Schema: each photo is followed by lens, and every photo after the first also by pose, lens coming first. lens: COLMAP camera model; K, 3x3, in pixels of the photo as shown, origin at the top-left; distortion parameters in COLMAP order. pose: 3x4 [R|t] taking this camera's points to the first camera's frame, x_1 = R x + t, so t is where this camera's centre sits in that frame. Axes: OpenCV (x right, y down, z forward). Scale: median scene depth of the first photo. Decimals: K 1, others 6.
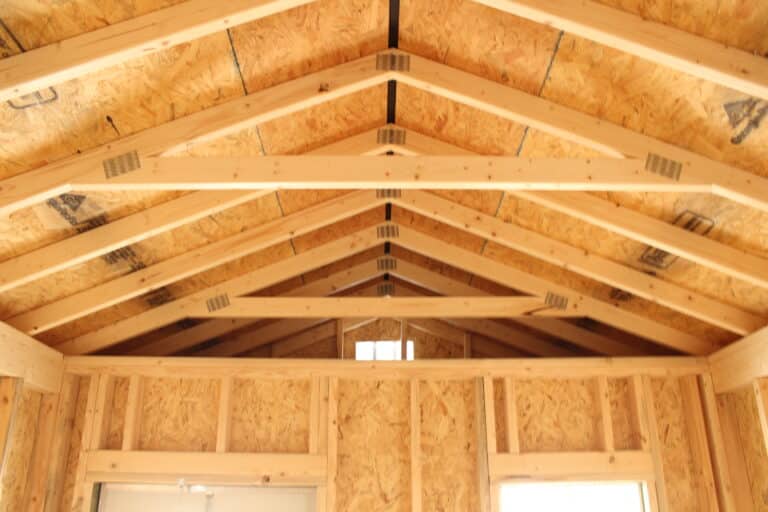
lens RADIAL K [[647.2, 0, 381.1], [0, 647.2, 274.3], [0, 0, 1]] dist [-0.150808, 0.126563]
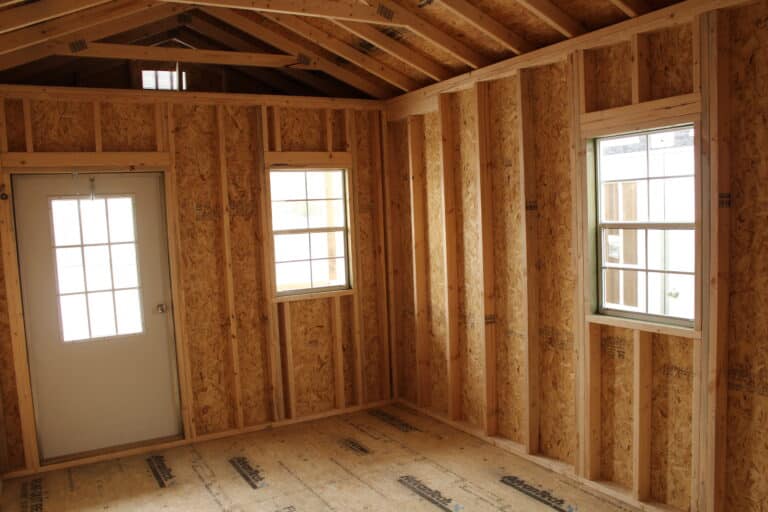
lens RADIAL K [[647.2, 0, 381.1], [0, 647.2, 274.3], [0, 0, 1]] dist [-0.150808, 0.126563]
pose [[0.872655, -0.081992, 0.481405, -0.397516], [-0.135762, 0.906209, 0.400442, -0.145317], [-0.469087, -0.414804, 0.779676, -0.601036]]
